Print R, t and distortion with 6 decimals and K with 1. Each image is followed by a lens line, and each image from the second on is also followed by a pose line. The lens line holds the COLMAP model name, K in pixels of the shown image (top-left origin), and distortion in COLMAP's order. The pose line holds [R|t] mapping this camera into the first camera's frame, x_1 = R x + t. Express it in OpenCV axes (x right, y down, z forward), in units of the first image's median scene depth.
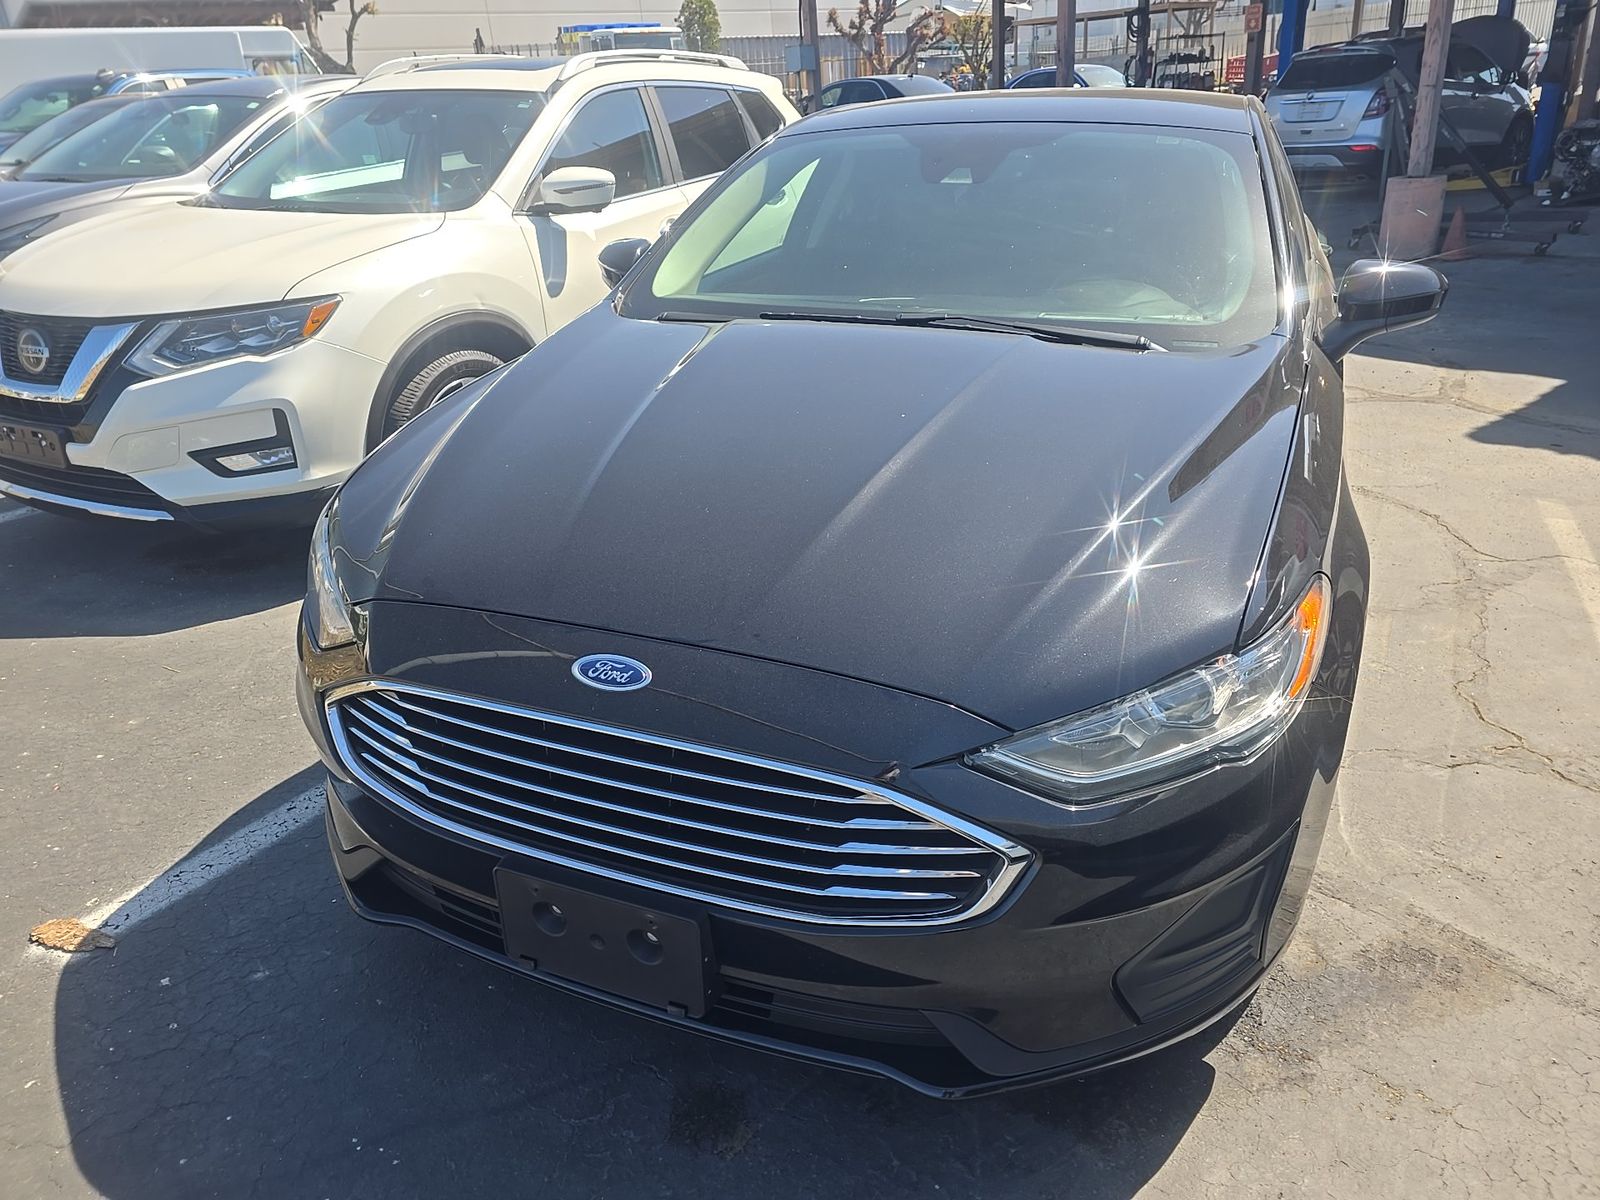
lens RADIAL K [[1077.9, 0, 810.8], [0, 1077.9, 604.1], [0, 0, 1]] dist [0.064873, -0.057770]
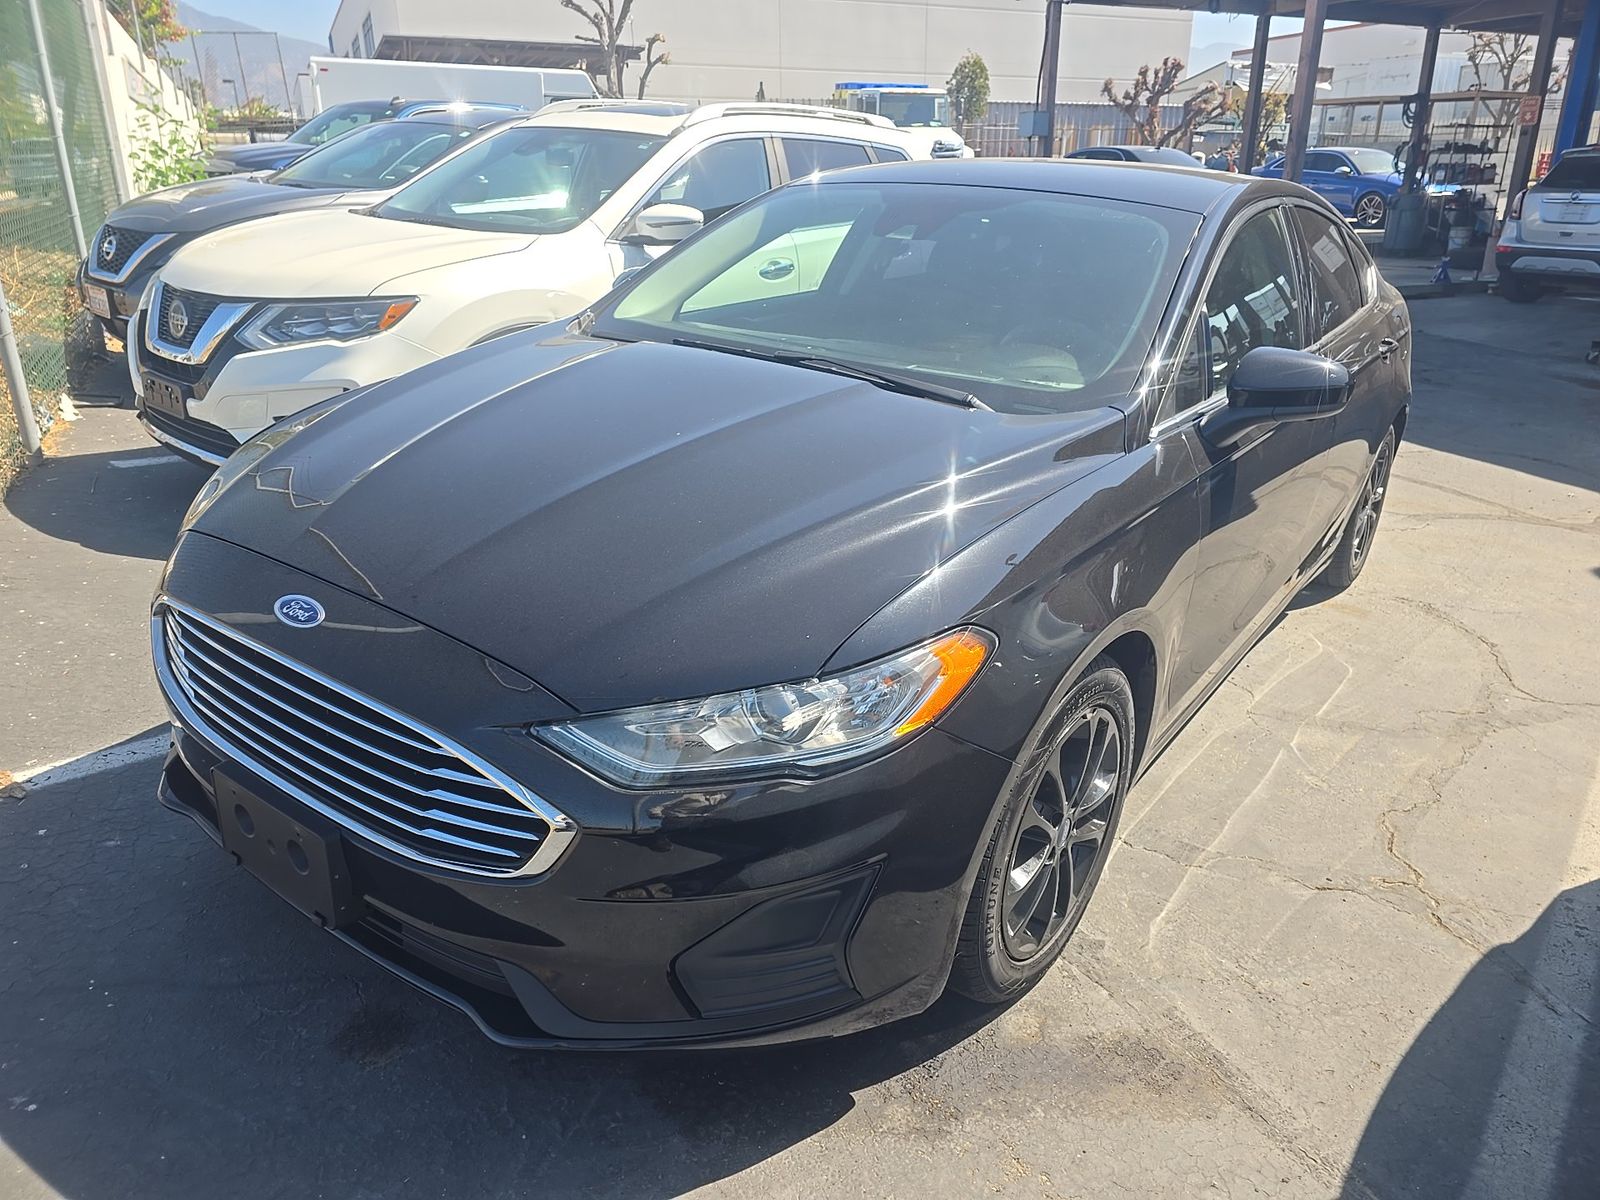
lens RADIAL K [[1077.9, 0, 810.8], [0, 1077.9, 604.1], [0, 0, 1]] dist [0.064873, -0.057770]
pose [[0.968811, 0.147061, -0.199443, 0.240585], [-0.155881, 0.987345, -0.029174, 0.002211], [0.192629, 0.059353, 0.979475, -0.012113]]
